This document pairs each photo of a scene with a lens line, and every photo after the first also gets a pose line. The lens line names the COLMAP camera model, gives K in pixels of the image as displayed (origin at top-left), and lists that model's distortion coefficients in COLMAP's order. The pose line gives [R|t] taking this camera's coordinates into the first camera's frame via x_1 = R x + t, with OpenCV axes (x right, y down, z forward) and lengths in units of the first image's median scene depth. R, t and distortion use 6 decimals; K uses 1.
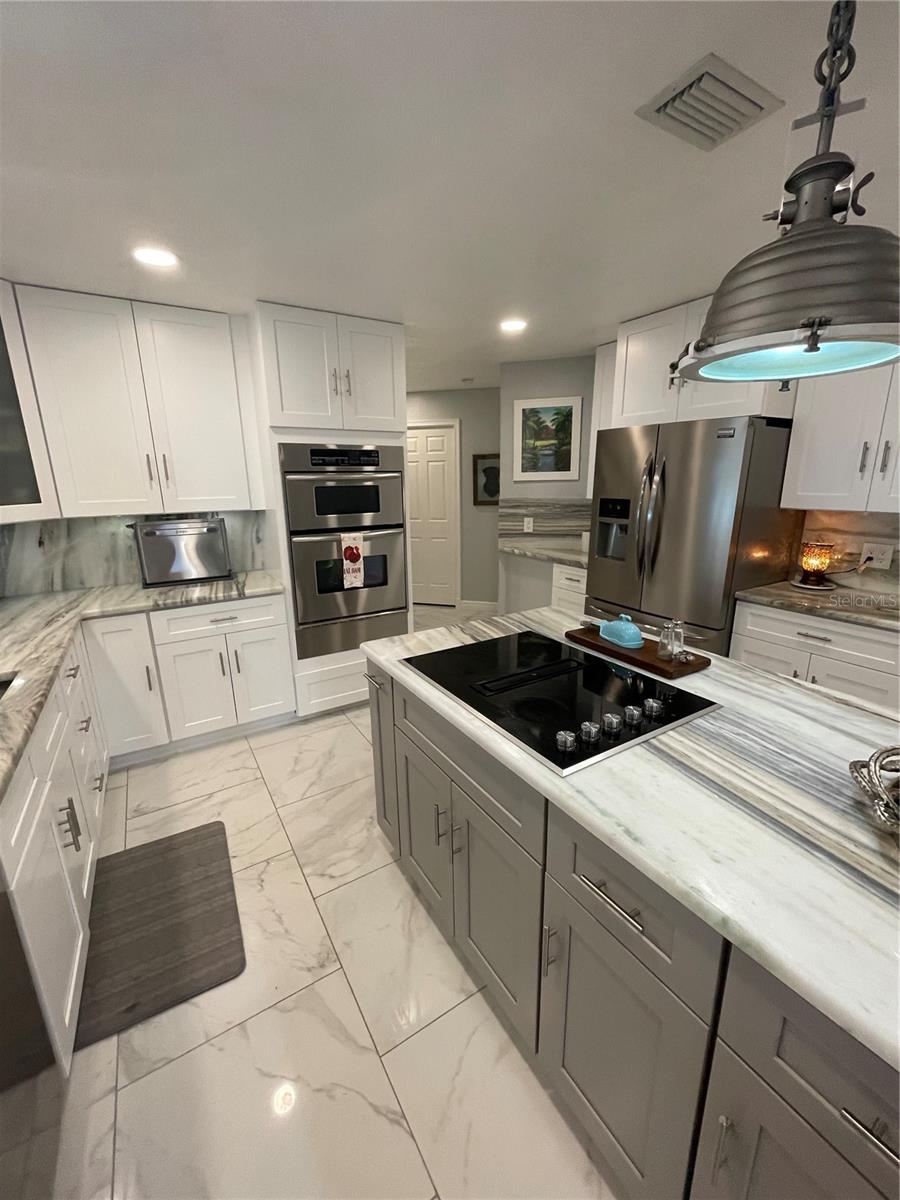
lens RADIAL K [[486.0, 0, 452.4], [0, 486.0, 598.7], [0, 0, 1]] dist [-0.000298, -0.000332]
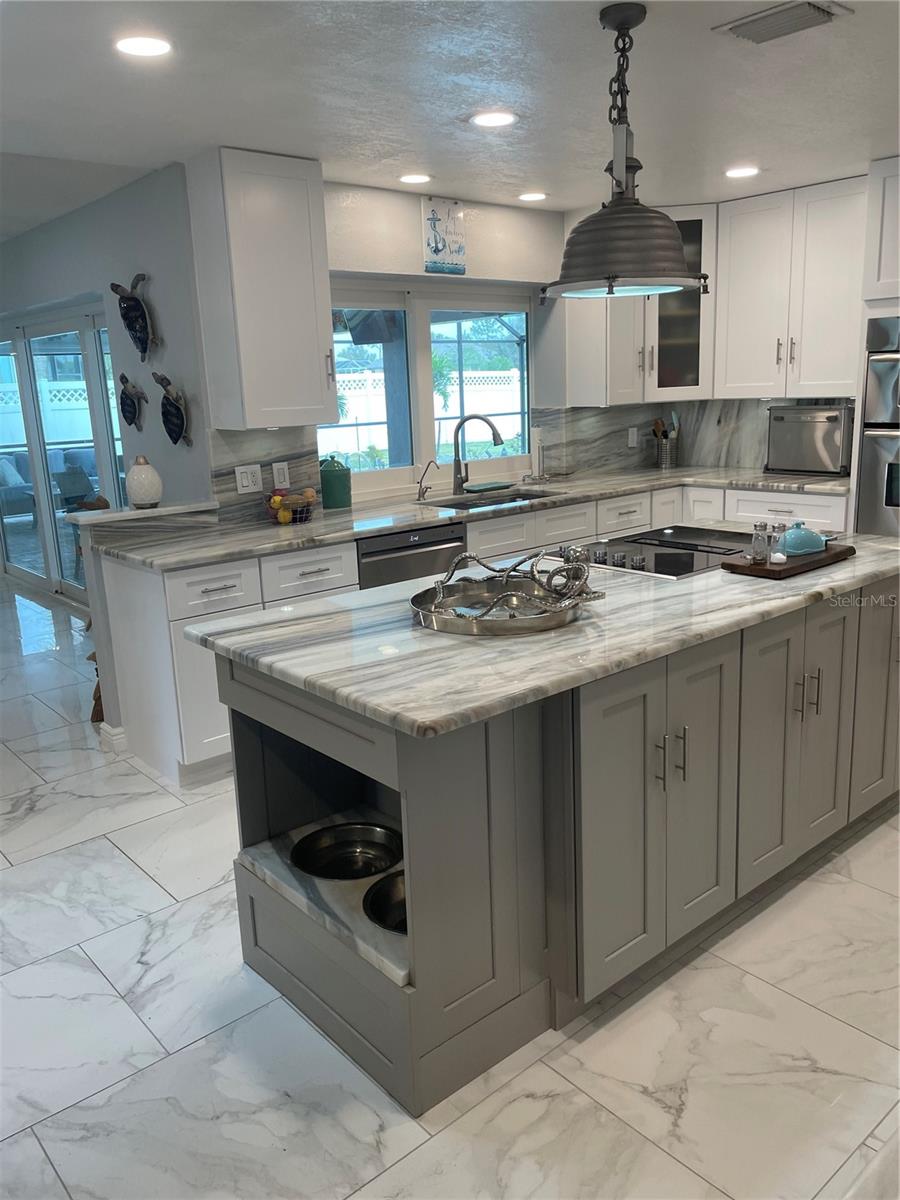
lens RADIAL K [[924.4, 0, 447.5], [0, 924.4, 597.7], [0, 0, 1]] dist [0.033571, -0.005365]
pose [[0.156450, 0.237348, -0.958744, 1.045533], [-0.210311, 0.956441, 0.202459, -0.024209], [0.965035, 0.169960, 0.199552, 0.035039]]
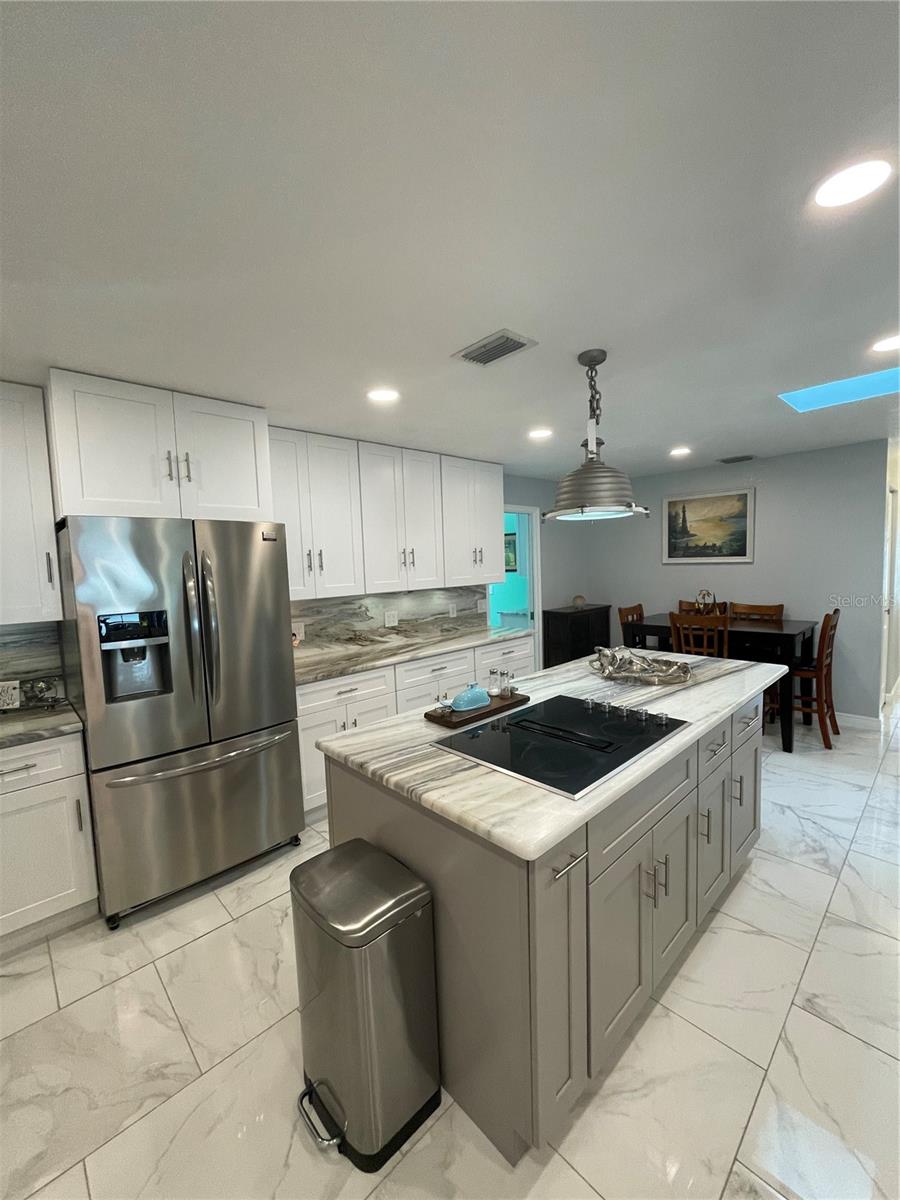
lens RADIAL K [[486.0, 0, 452.1], [0, 486.0, 599.0], [0, 0, 1]] dist [-0.000298, -0.000332]
pose [[-0.204193, -0.058885, 0.977158, -0.430538], [0.276333, 0.954128, 0.115241, -0.170952], [-0.939120, 0.293552, -0.178554, 0.656647]]
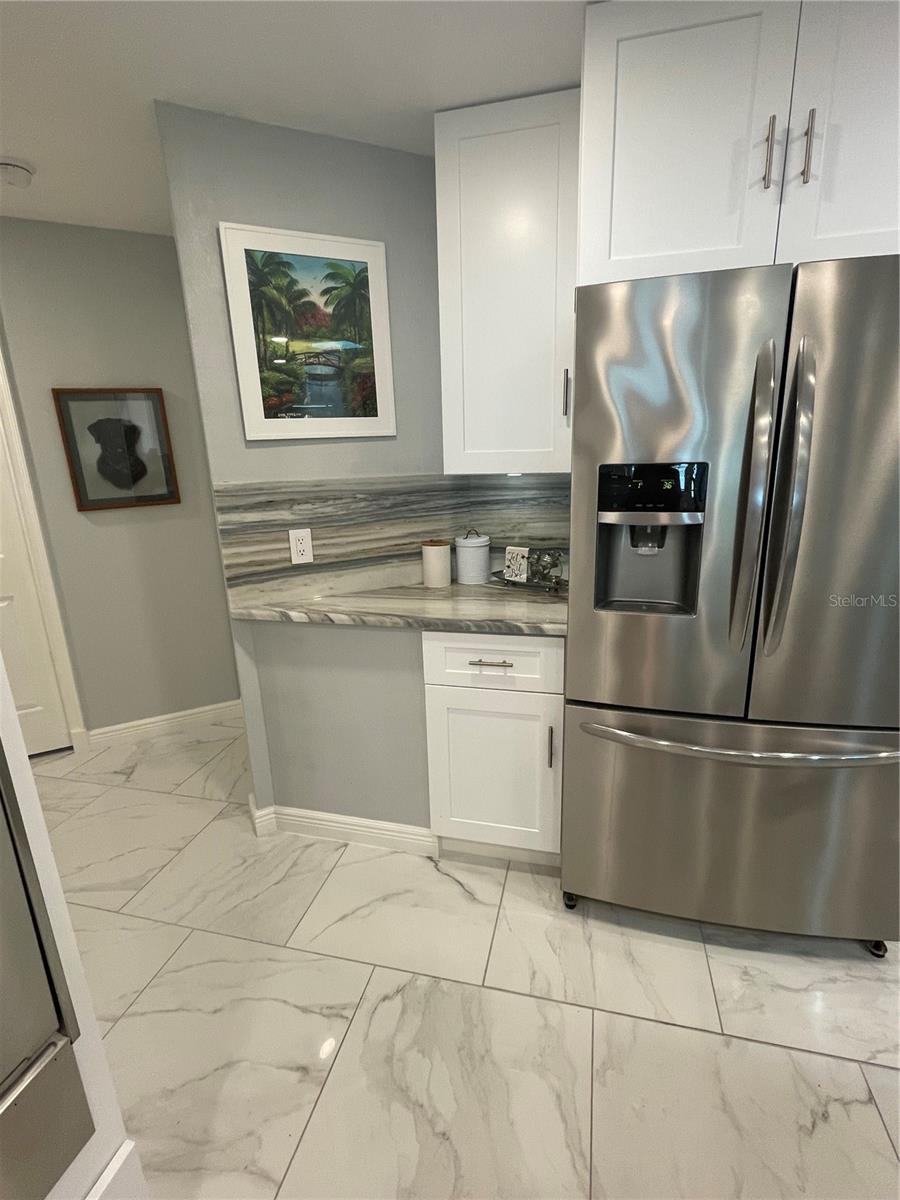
lens RADIAL K [[562.9, 0, 449.0], [0, 562.9, 600.3], [0, 0, 1]] dist [-0.005191, 0.001433]
pose [[0.723974, -0.189827, 0.663194, -0.107238], [0.192416, 0.978805, 0.070115, -0.153882], [-0.662448, 0.076848, 0.745156, 0.744051]]
